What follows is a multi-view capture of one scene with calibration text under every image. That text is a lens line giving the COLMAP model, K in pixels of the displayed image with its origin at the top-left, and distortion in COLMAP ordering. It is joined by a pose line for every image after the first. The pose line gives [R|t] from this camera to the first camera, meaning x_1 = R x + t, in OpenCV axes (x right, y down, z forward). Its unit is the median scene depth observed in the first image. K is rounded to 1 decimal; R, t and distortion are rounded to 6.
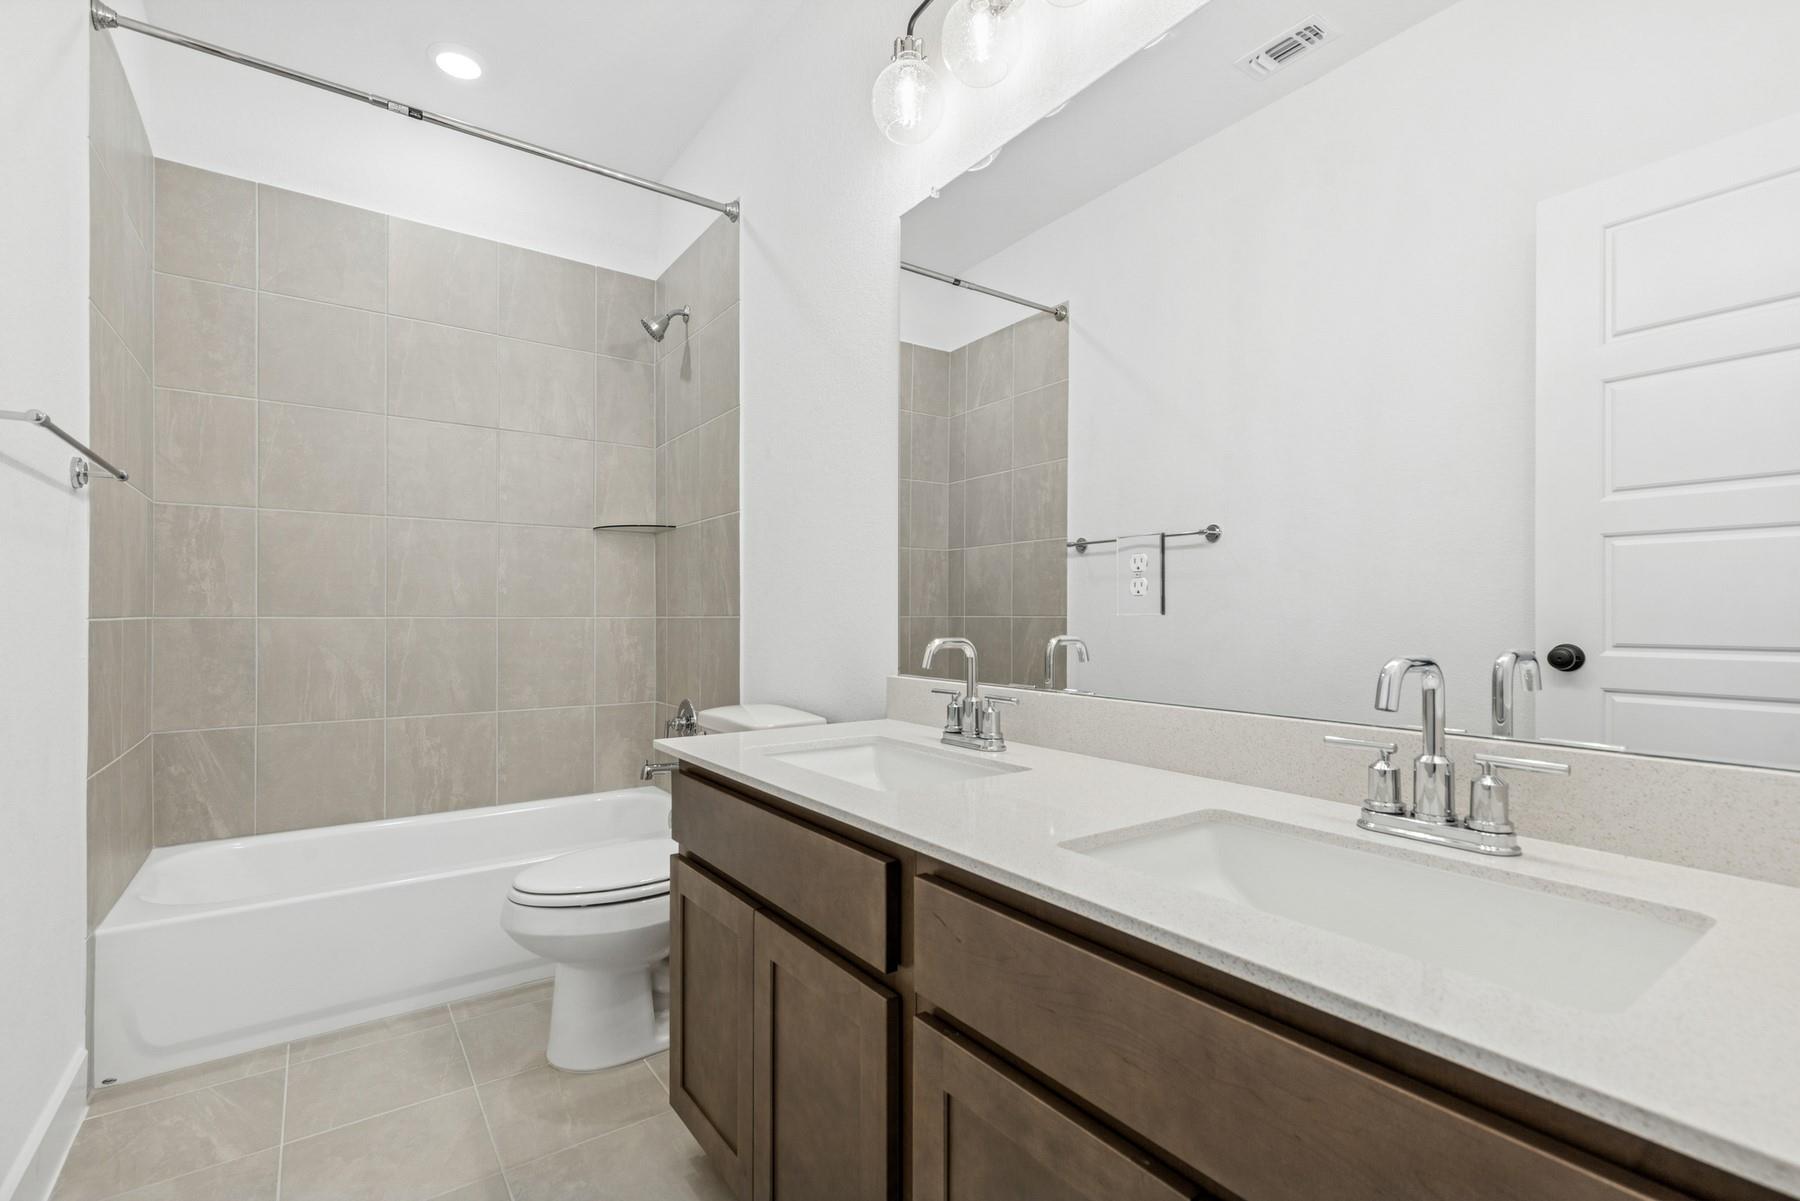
lens RADIAL K [[807.9, 0, 899.2], [0, 807.9, 608.6], [0, 0, 1]] dist [0.003313, -0.000413]
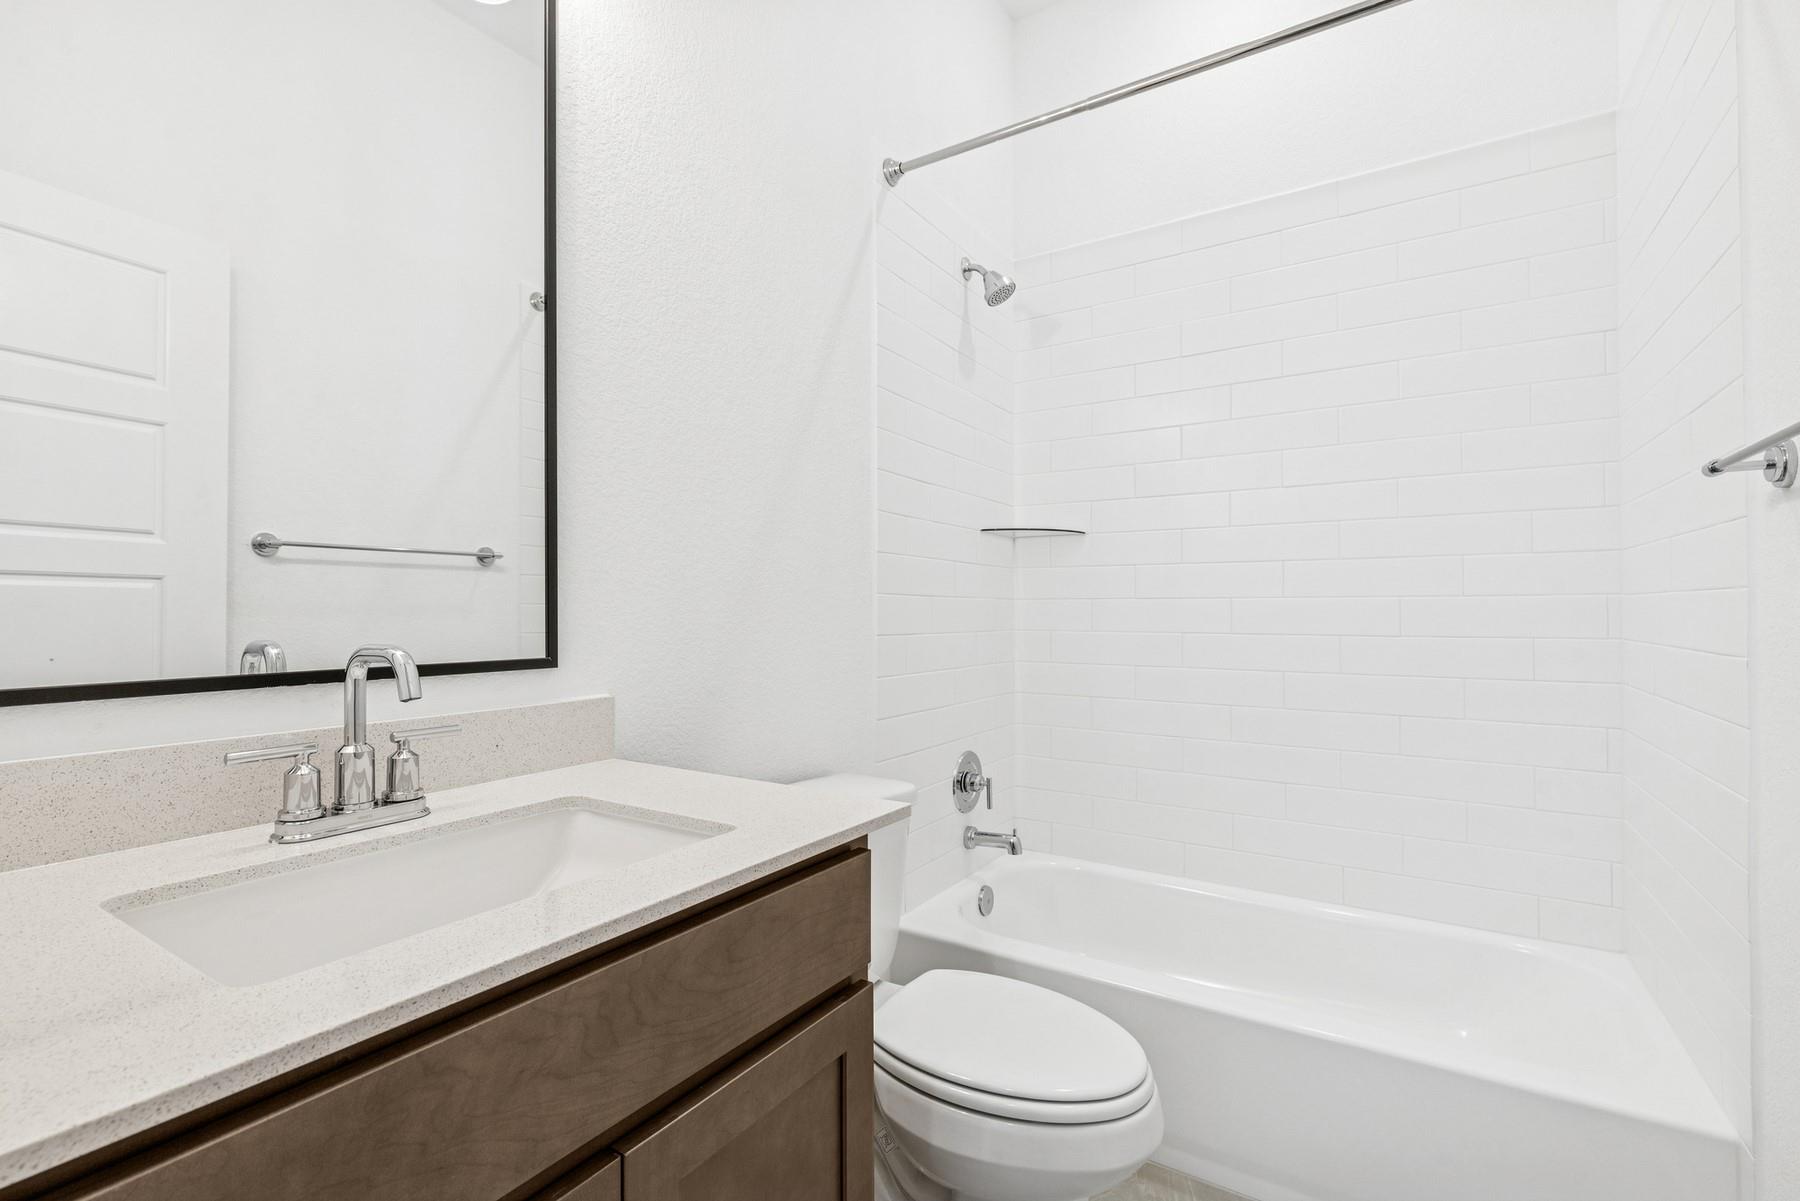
lens RADIAL K [[807.9, 0, 899.2], [0, 807.9, 608.6], [0, 0, 1]] dist [0.003313, -0.000413]
pose [[-0.374506, 0.001247, 0.927224, -0.561469], [-0.000002, 0.999999, -0.001345, 0.012798], [-0.927224, -0.000506, -0.374506, 0.788828]]
